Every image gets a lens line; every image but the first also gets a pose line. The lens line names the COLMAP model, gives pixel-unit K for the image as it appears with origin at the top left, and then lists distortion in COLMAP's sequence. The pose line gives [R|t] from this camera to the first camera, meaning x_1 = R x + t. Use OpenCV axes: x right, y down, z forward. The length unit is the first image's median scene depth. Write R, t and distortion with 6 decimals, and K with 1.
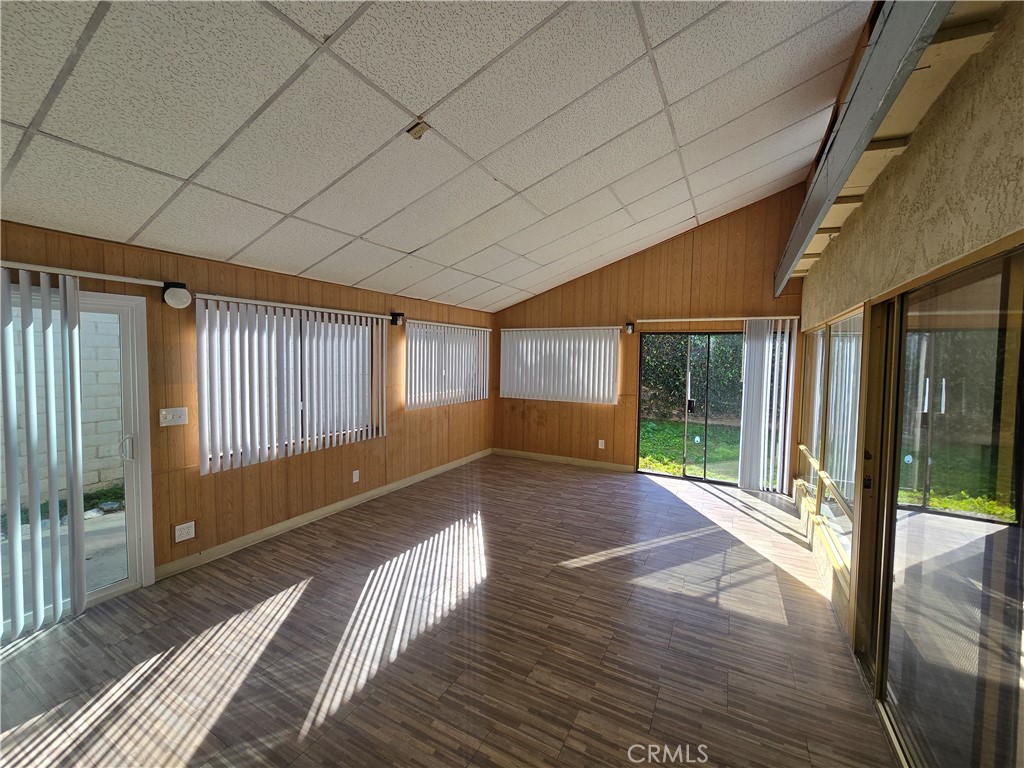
lens RADIAL K [[419.0, 0, 513.2], [0, 419.0, 375.9], [0, 0, 1]] dist [-0.003059, 0.000006]
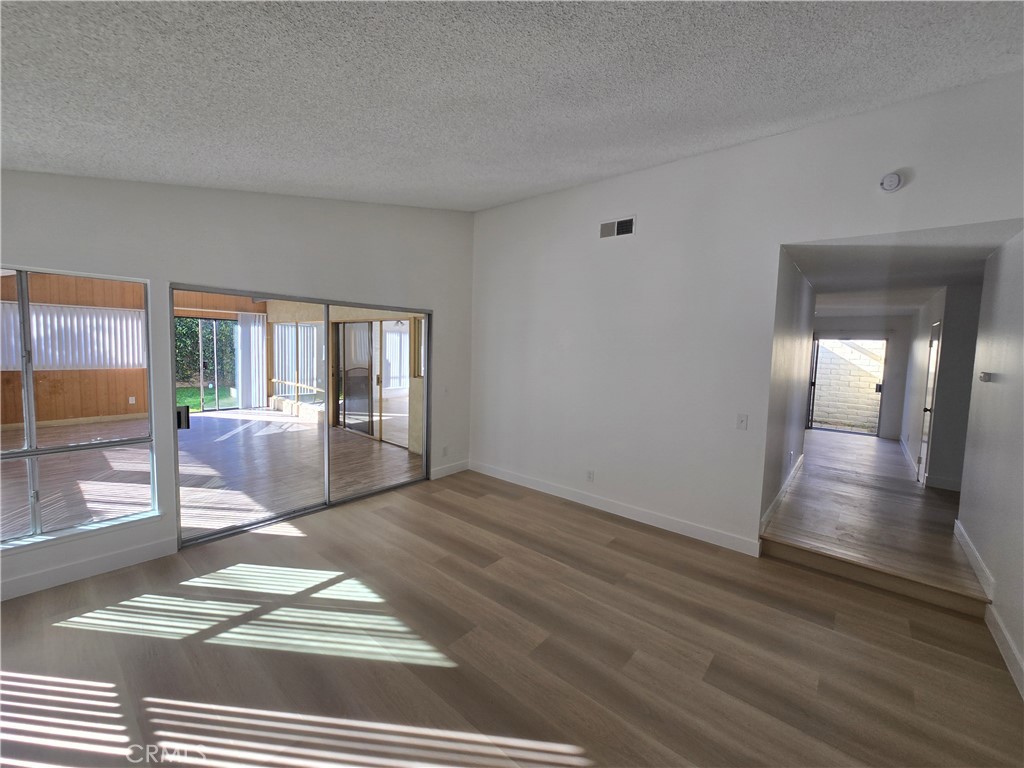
lens RADIAL K [[419.0, 0, 513.2], [0, 419.0, 375.9], [0, 0, 1]] dist [-0.003059, 0.000006]
pose [[0.203722, -0.081153, 0.975660, -0.930713], [0.020260, 0.996695, 0.078672, 0.013412], [-0.978819, 0.003740, 0.204692, -0.480341]]
